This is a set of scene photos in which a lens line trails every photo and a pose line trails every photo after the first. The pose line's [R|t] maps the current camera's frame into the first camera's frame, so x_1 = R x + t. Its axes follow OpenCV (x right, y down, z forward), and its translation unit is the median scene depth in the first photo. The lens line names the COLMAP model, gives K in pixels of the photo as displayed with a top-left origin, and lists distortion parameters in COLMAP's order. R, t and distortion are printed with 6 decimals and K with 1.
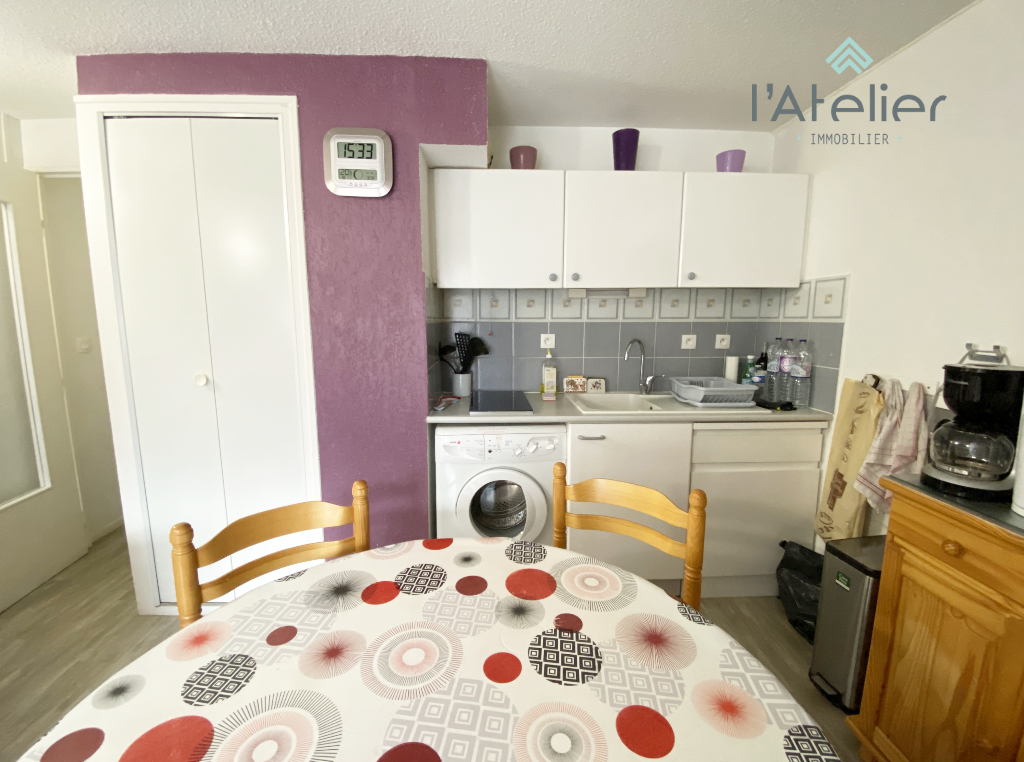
lens RADIAL K [[413.7, 0, 506.8], [0, 413.7, 381.1], [0, 0, 1]] dist [0.006378, -0.009196]
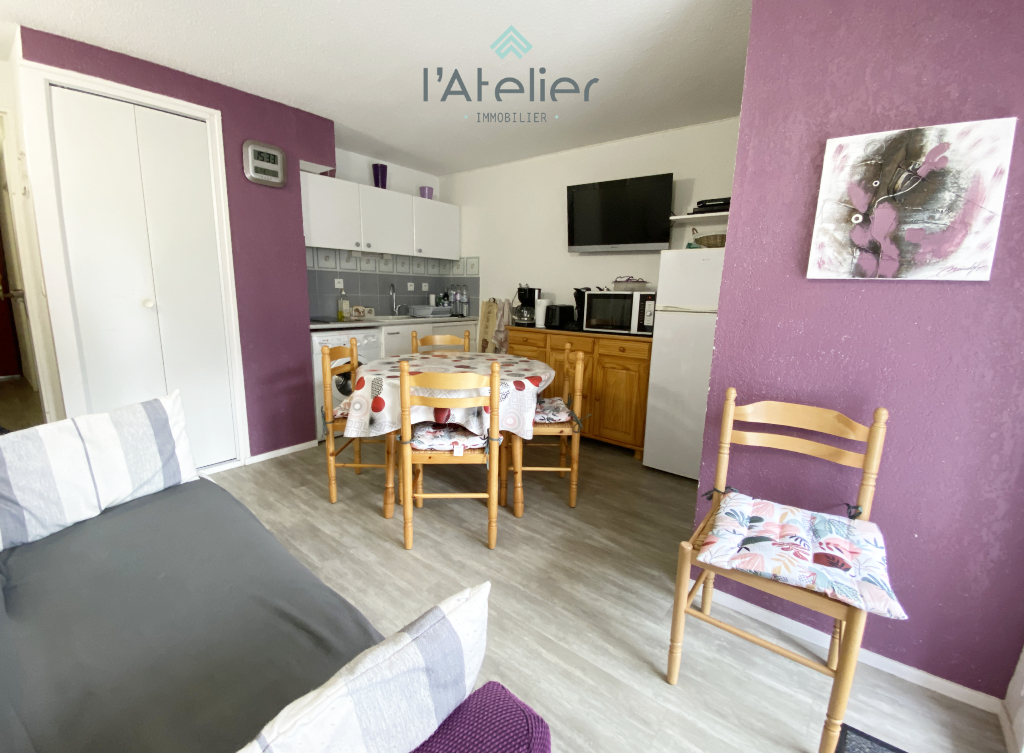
lens RADIAL K [[445.7, 0, 502.5], [0, 445.7, 378.3], [0, 0, 1]] dist [-0.040163, -0.001611]
pose [[0.648133, -0.128471, 0.750612, -0.945389], [0.075146, 0.991646, 0.104839, 0.152148], [-0.757810, -0.011544, 0.652373, -0.664591]]
